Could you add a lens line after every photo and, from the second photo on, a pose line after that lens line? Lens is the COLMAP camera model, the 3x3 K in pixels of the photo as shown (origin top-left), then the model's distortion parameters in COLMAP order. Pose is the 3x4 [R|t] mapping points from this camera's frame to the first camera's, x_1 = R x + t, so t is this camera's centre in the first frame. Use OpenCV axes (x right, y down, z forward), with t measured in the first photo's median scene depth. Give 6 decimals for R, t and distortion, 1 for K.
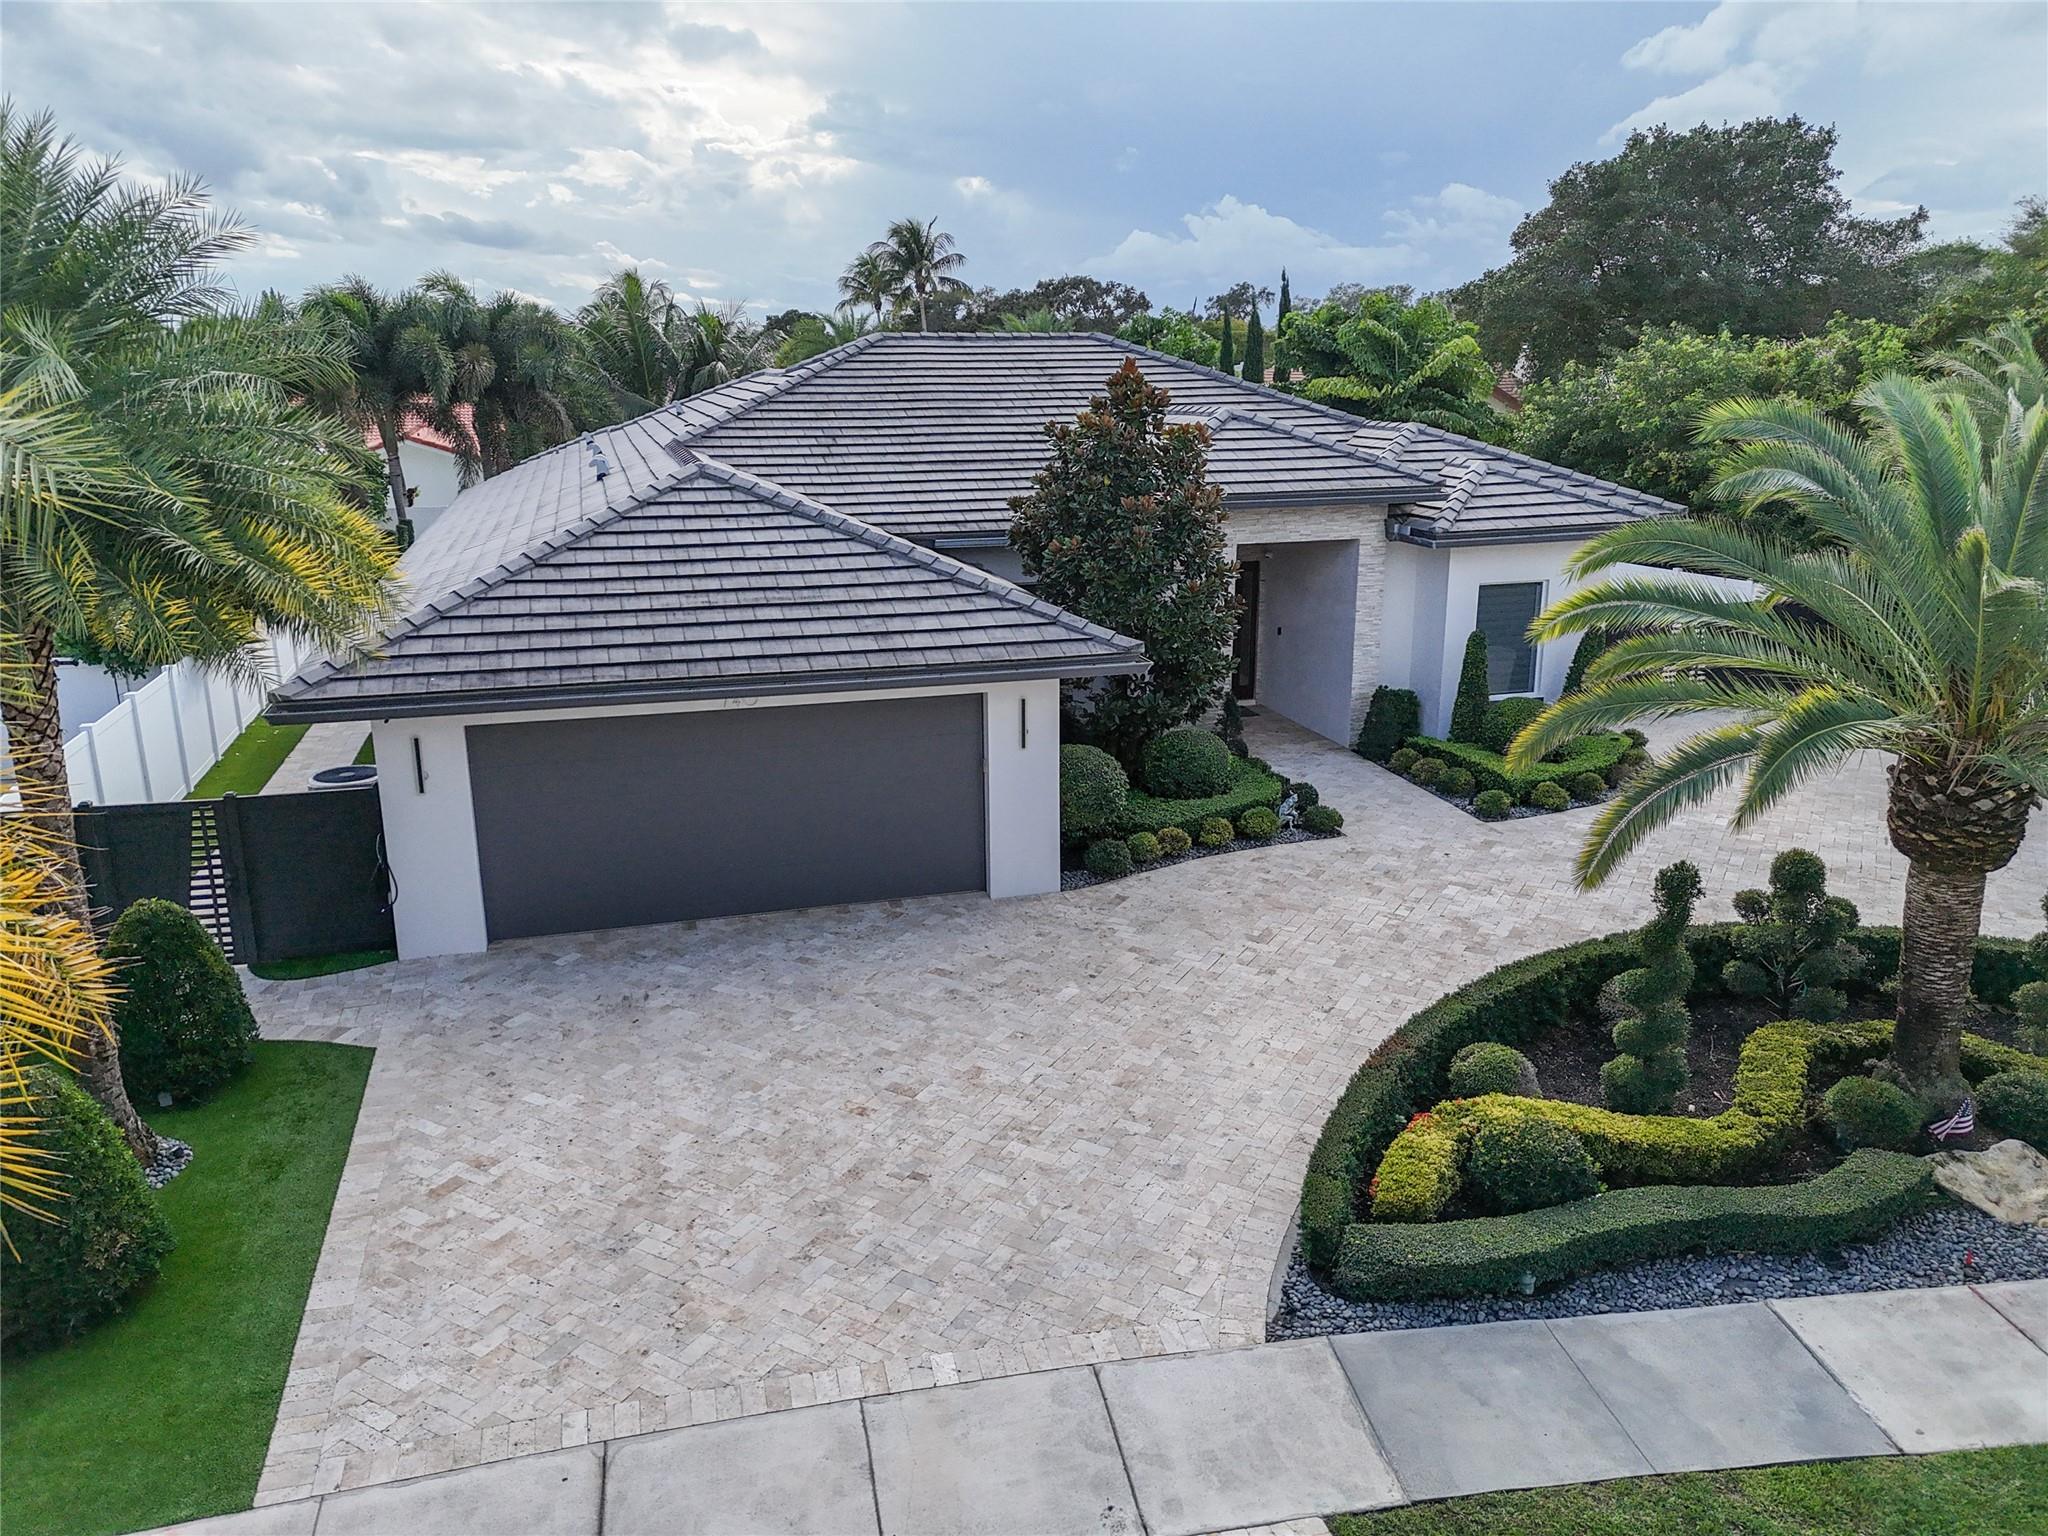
lens RADIAL K [[1512.2, 0, 1018.0], [0, 1512.2, 767.6], [0, 0, 1]] dist [0.067517, -0.056246]
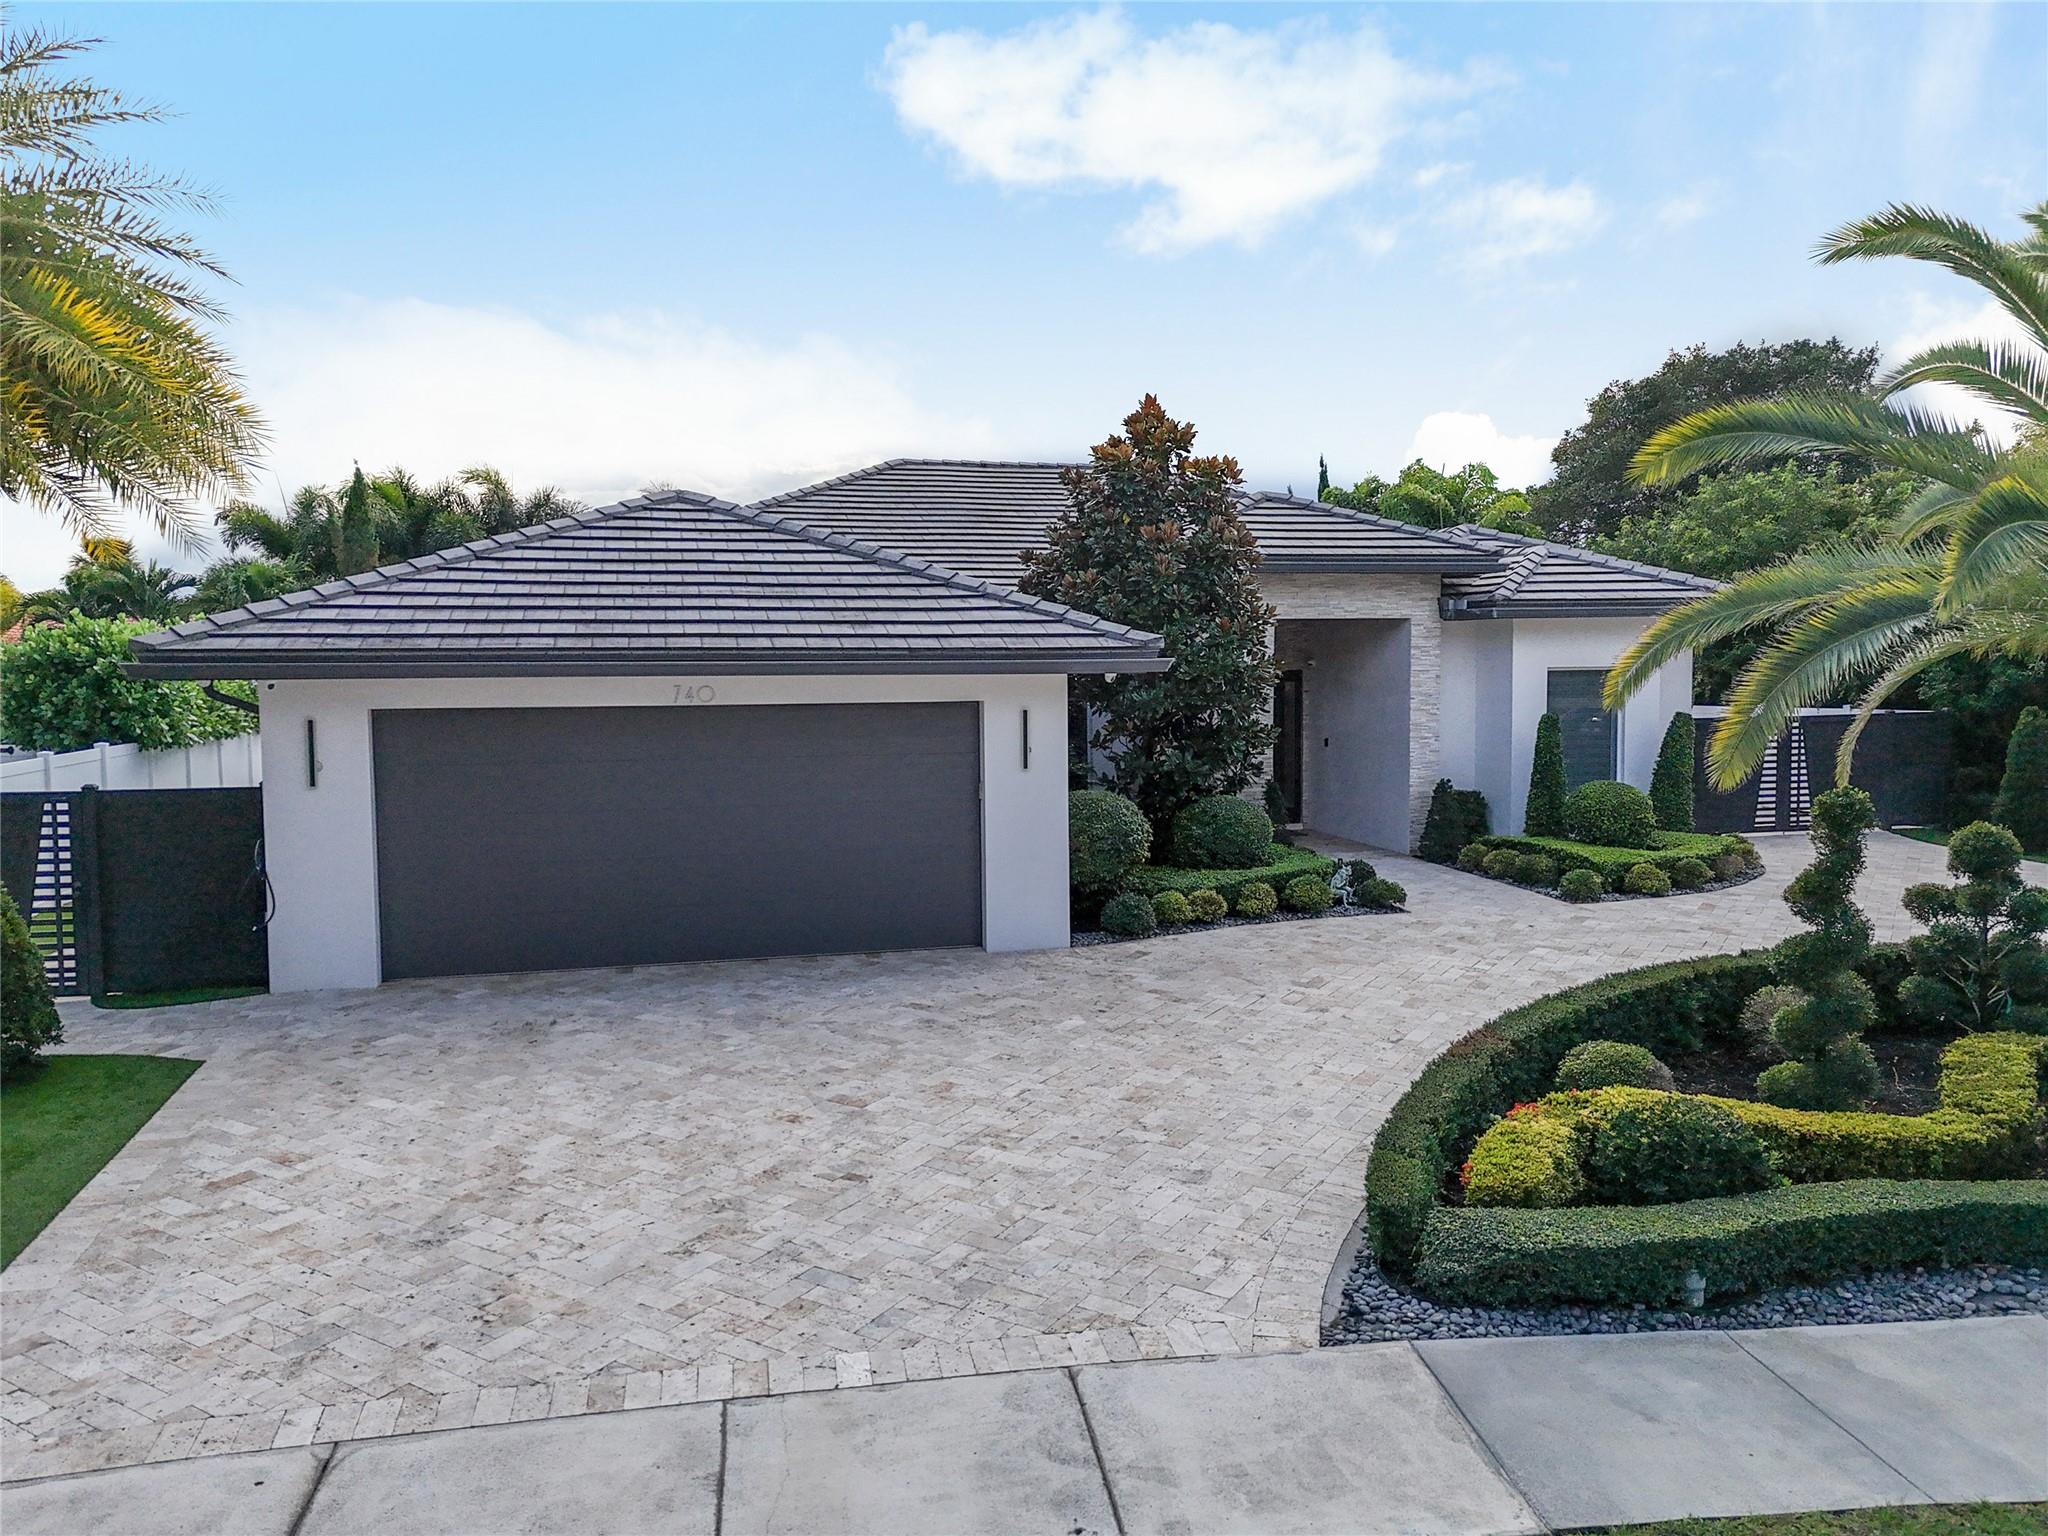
lens RADIAL K [[1512.2, 0, 1017.6], [0, 1512.2, 771.5], [0, 0, 1]] dist [0.067517, -0.056246]
pose [[0.999373, 0.000967, -0.035380, 0.035363], [-0.007622, 0.982054, -0.188444, 0.180272], [0.034563, 0.188596, 0.981446, 0.189892]]
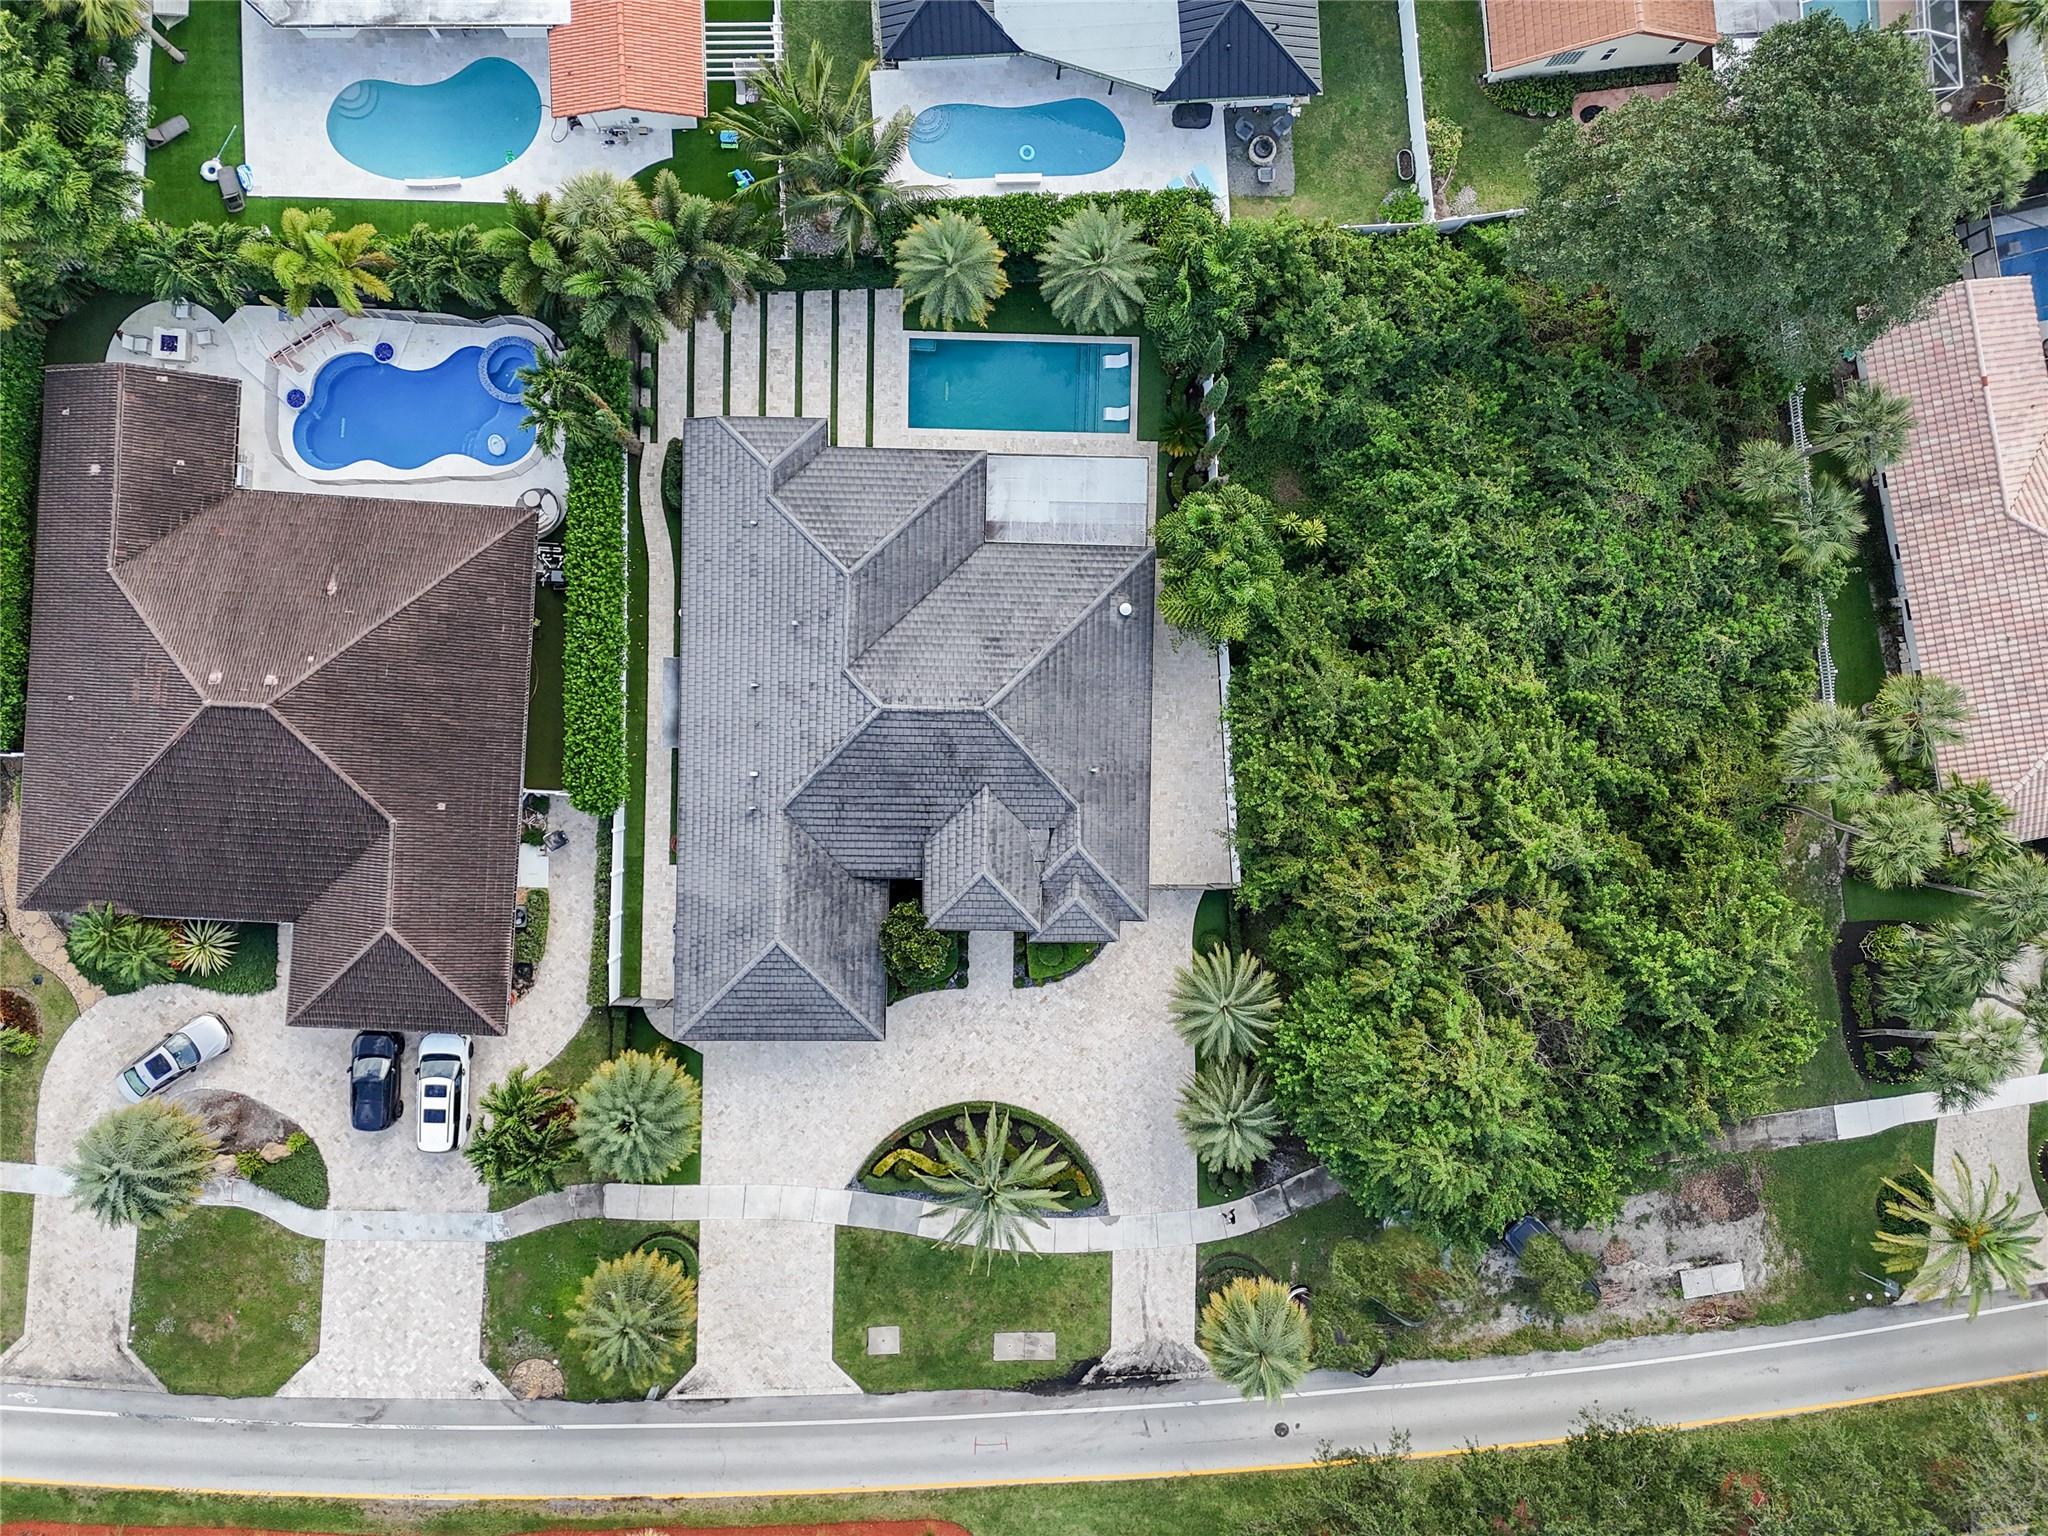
lens RADIAL K [[1512.2, 0, 1019.2], [0, 1512.2, 749.6], [0, 0, 1]] dist [0.067517, -0.056246]
pose [[0.956814, 0.286556, 0.048903, 0.014694], [-0.123253, 0.247540, 0.961006, -4.625217], [0.263277, -0.925532, 0.272169, 0.836500]]
